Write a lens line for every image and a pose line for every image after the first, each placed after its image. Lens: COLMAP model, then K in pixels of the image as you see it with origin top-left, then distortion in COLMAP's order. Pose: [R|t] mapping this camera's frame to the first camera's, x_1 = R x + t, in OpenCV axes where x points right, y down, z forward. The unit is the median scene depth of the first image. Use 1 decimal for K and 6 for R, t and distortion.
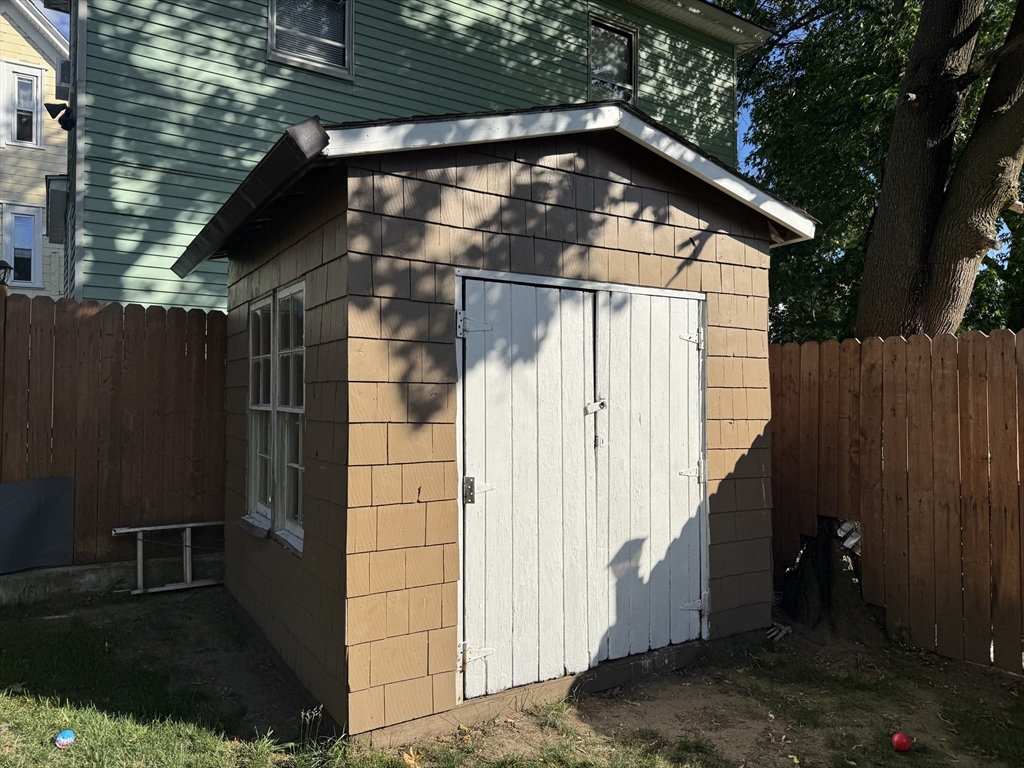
lens RADIAL K [[728.7, 0, 511.4], [0, 728.7, 382.6], [0, 0, 1]] dist [0.021742, -0.006733]
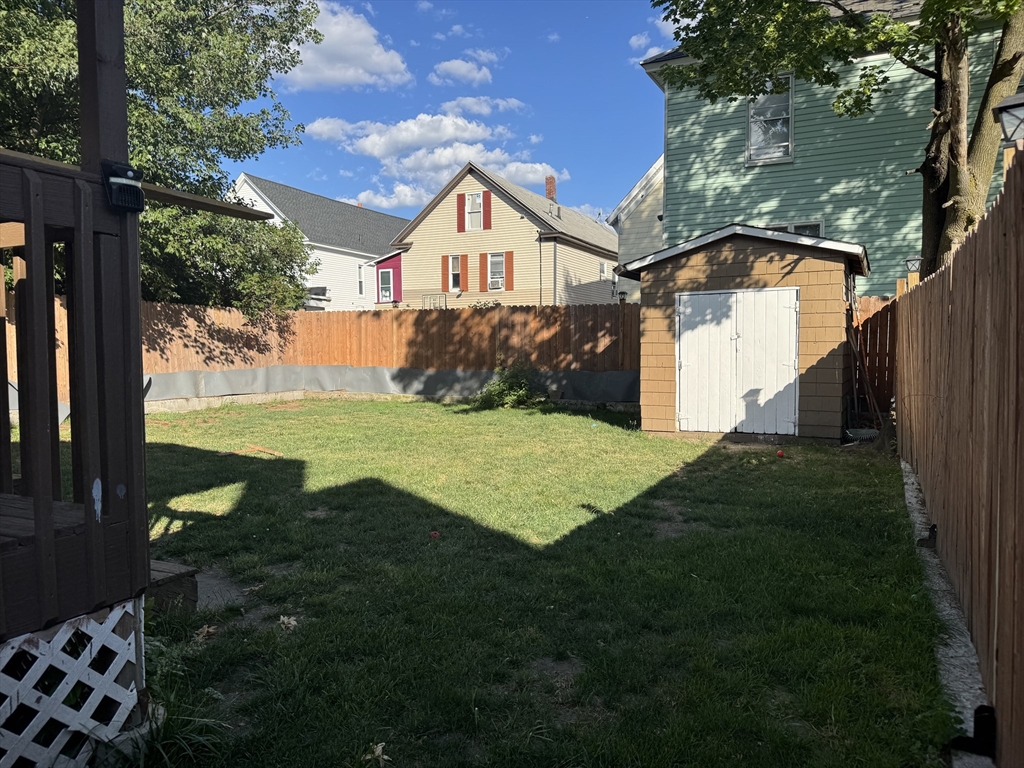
lens RADIAL K [[728.7, 0, 512.2], [0, 728.7, 383.5], [0, 0, 1]] dist [0.021742, -0.006733]
pose [[0.496577, 0.028853, -0.867513, 1.827417], [0.035247, 0.997953, 0.053367, 0.027763], [0.867276, -0.057078, 0.494544, -0.934473]]
